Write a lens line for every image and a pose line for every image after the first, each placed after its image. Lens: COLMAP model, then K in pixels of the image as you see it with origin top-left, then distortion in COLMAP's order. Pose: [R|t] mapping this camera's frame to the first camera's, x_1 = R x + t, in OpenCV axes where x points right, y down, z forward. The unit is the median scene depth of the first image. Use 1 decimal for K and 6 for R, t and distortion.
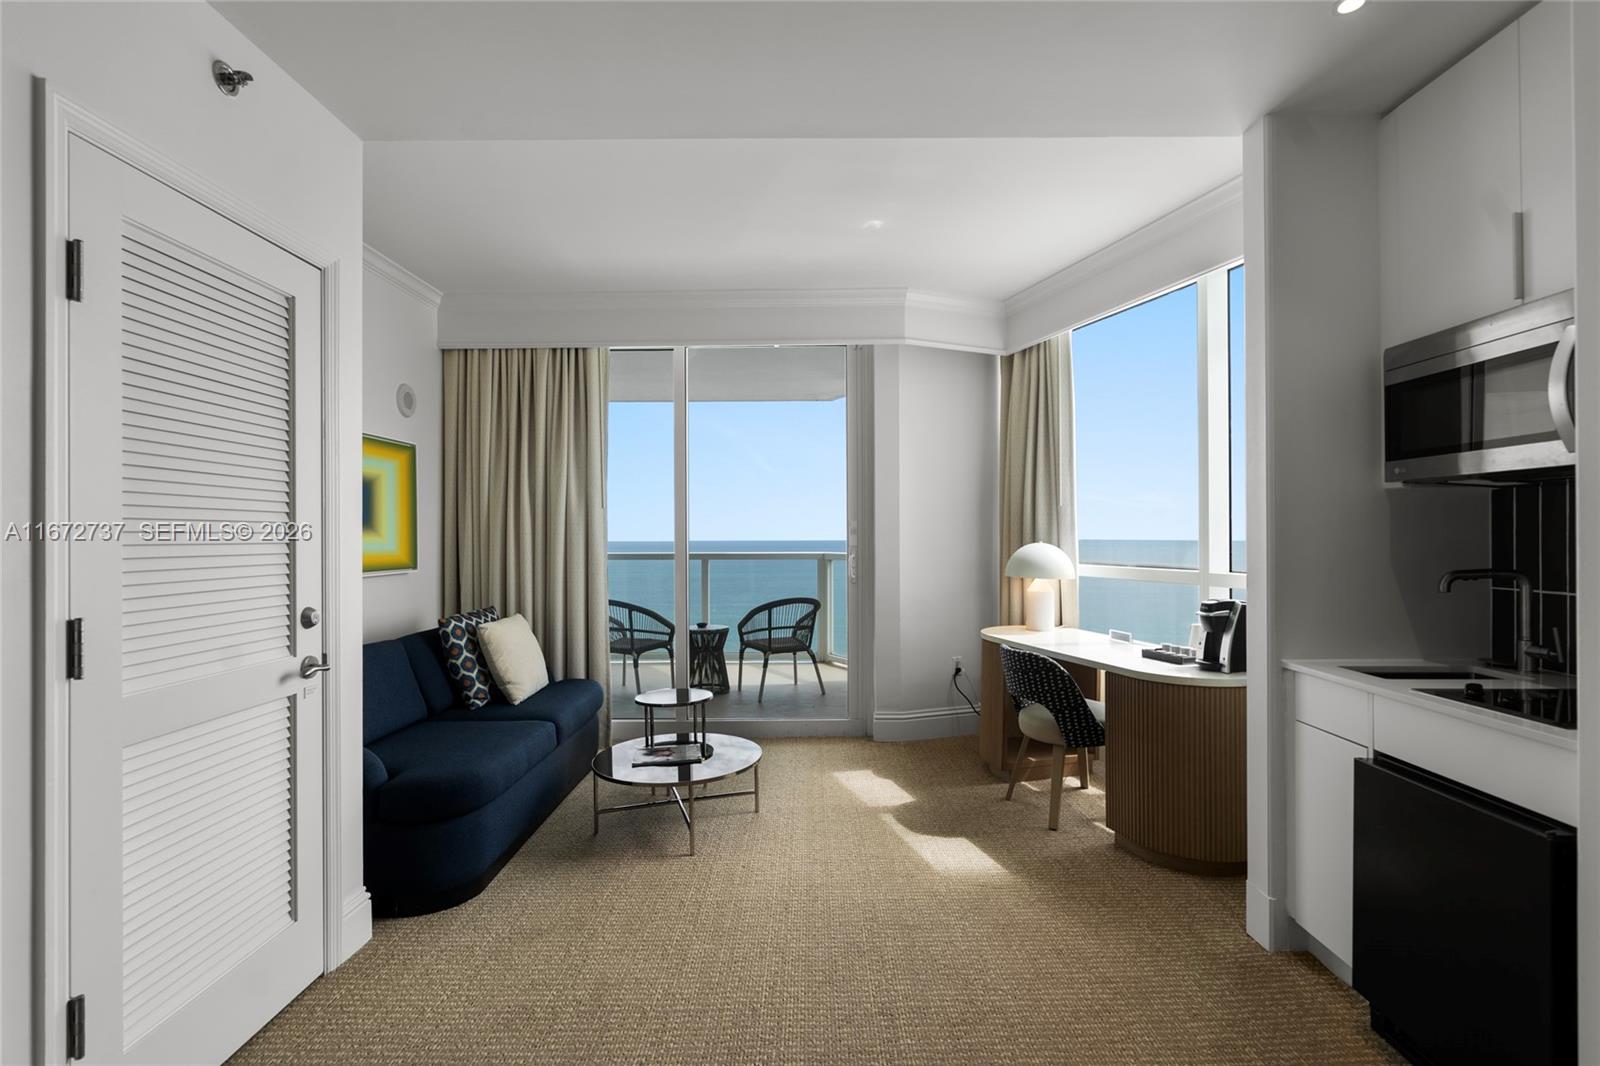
lens RADIAL K [[735.6, 0, 815.8], [0, 735.6, 533.8], [0, 0, 1]] dist [-0.009294, 0.003741]
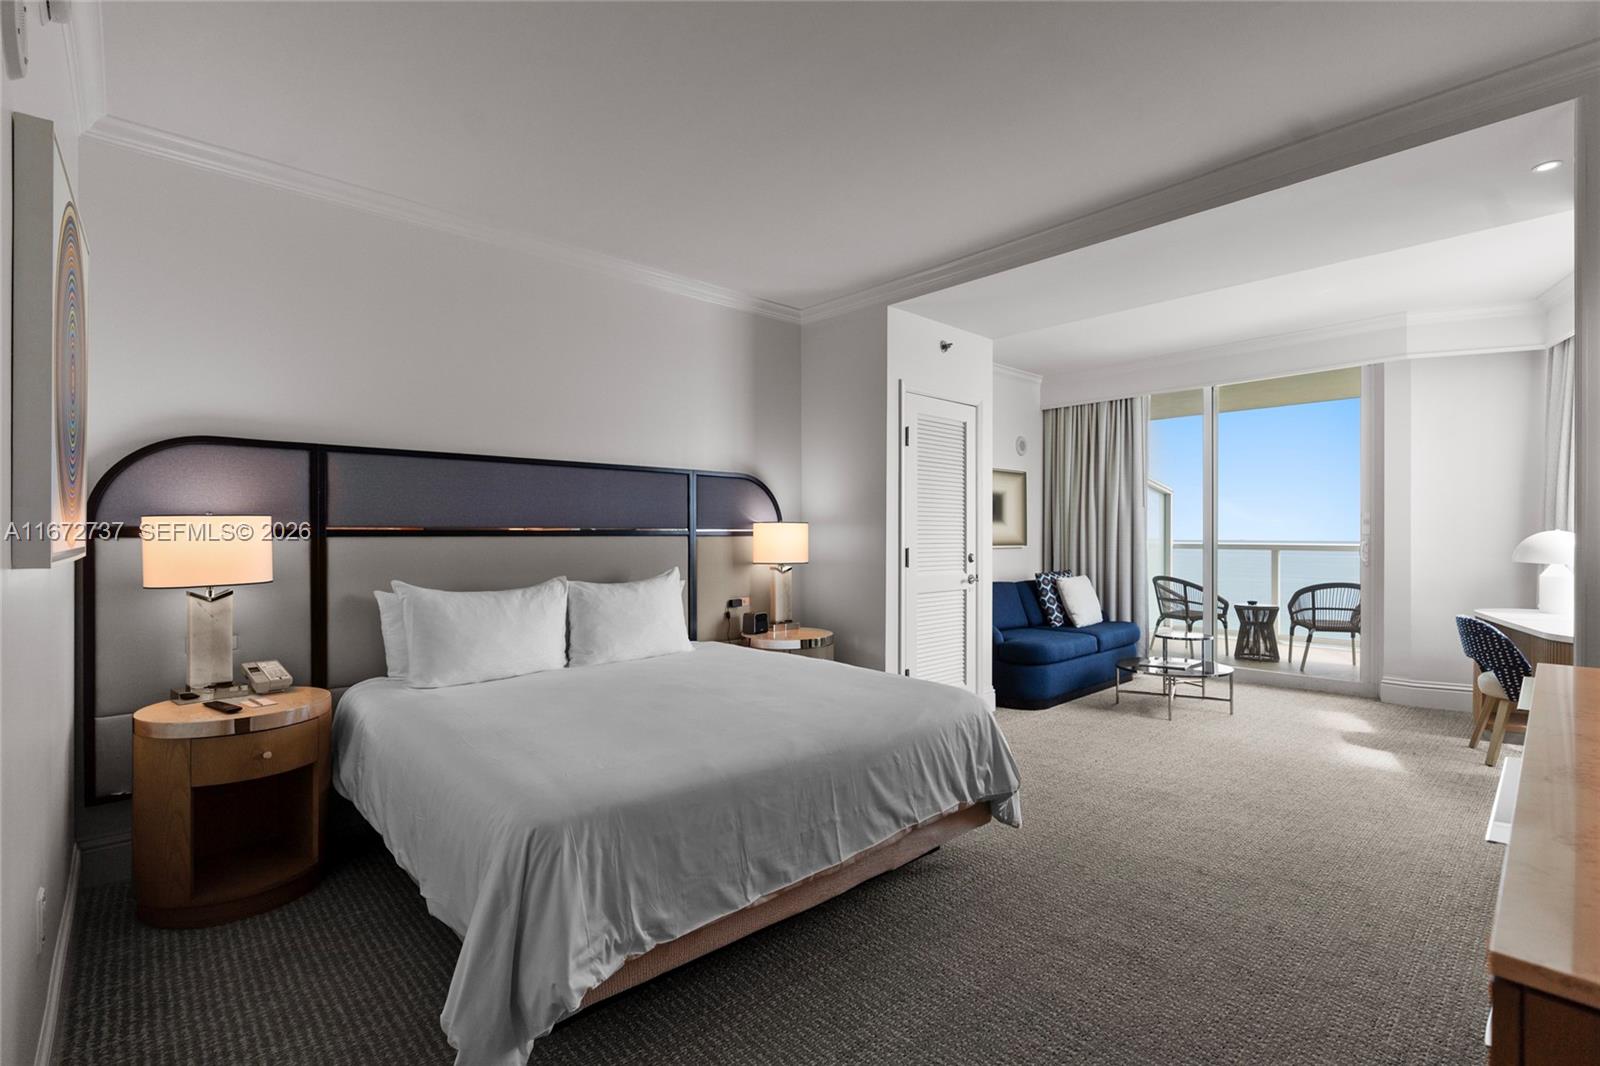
lens RADIAL K [[735.6, 0, 806.3], [0, 735.6, 534.0], [0, 0, 1]] dist [-0.009294, 0.003741]
pose [[0.673011, 0.004273, -0.739620, 0.378529], [-0.003207, 0.999991, 0.002859, 0.018922], [0.739625, 0.000448, 0.673019, -0.531479]]
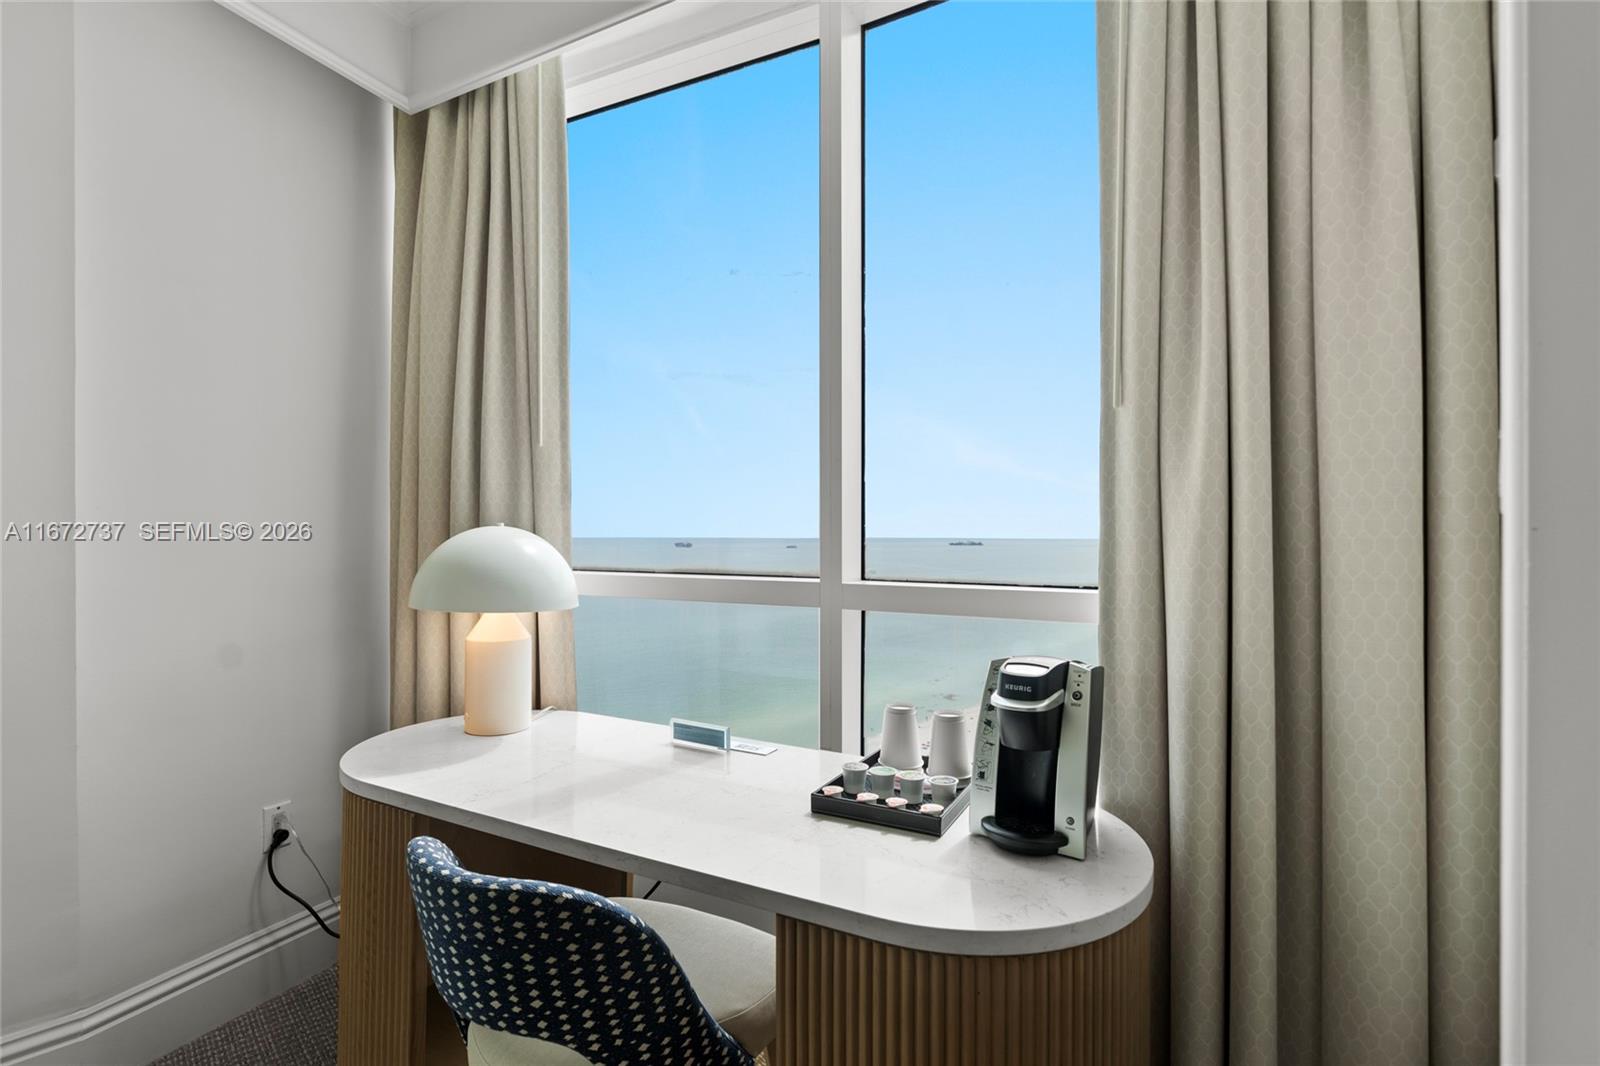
lens RADIAL K [[745.9, 0, 799.1], [0, 745.9, 536.2], [0, 0, 1]] dist [-0.003086, 0.000824]
pose [[0.722984, 0.000547, 0.690865, 0.139577], [-0.004125, 0.999985, 0.003526, 0.016774], [-0.690853, -0.005399, 0.722975, 0.600786]]
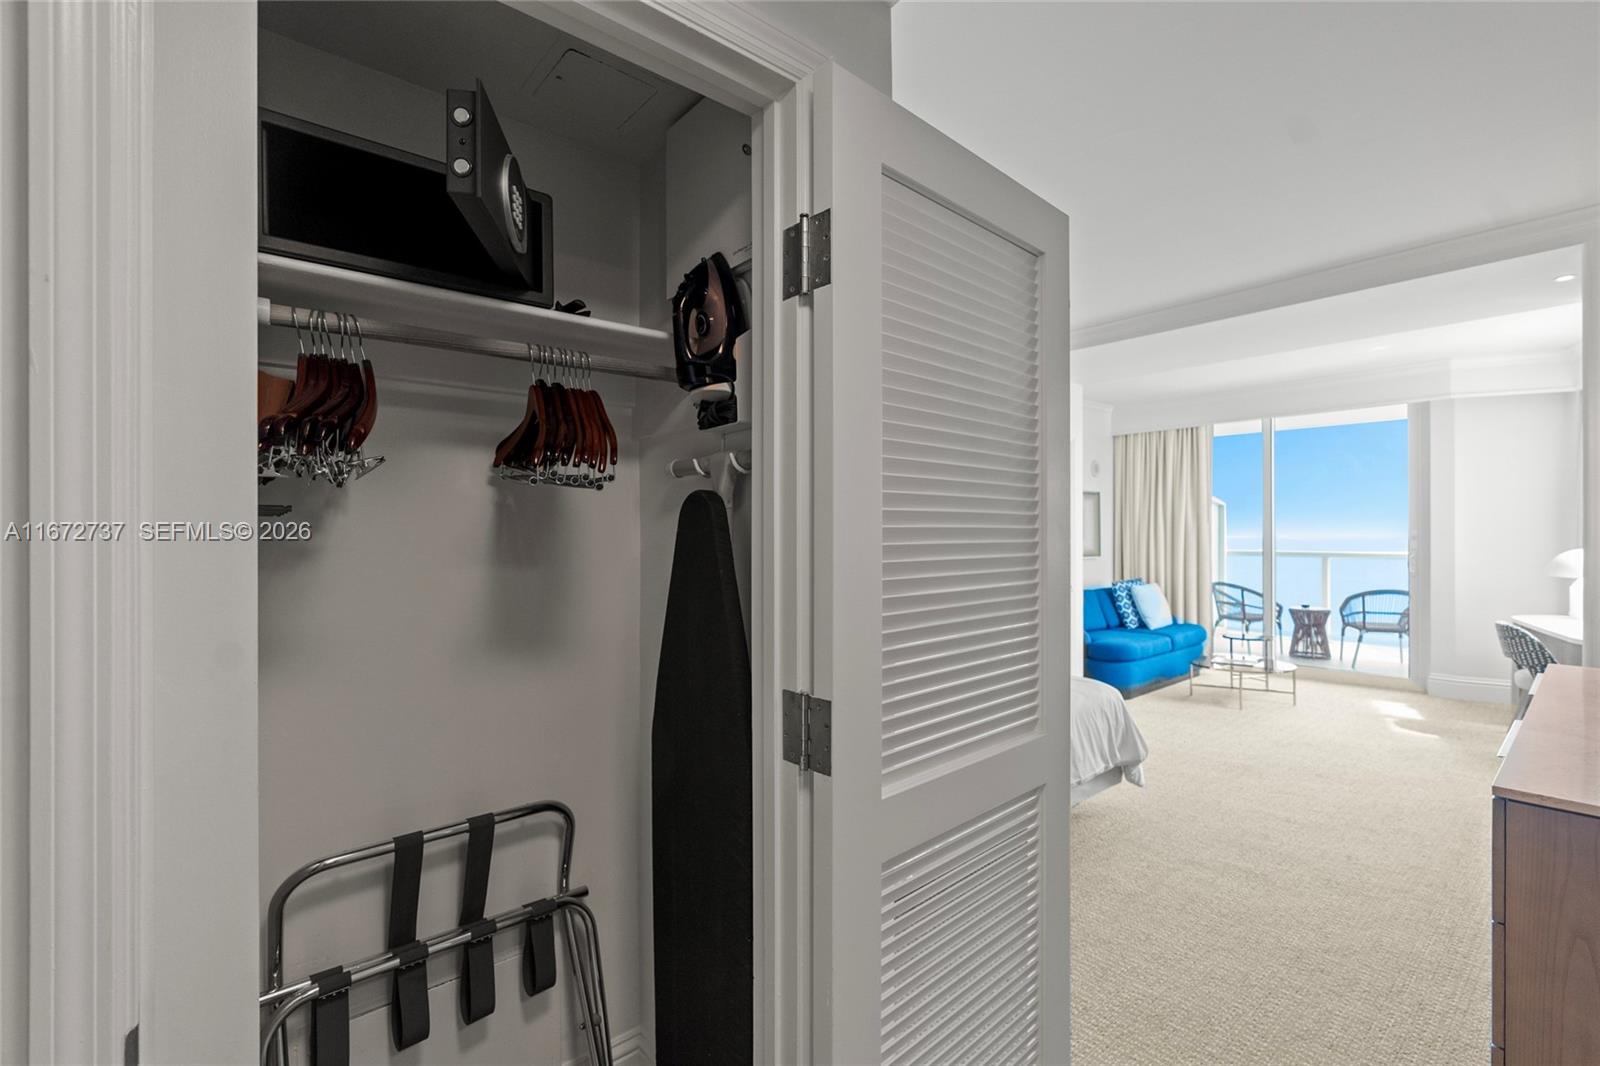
lens RADIAL K [[735.6, 0, 786.7], [0, 735.6, 532.6], [0, 0, 1]] dist [-0.009294, 0.003741]
pose [[0.635600, 0.003142, -0.772013, 0.426128], [0.003293, 0.999972, 0.006781, -0.030747], [0.772012, -0.006852, 0.635571, -0.871779]]
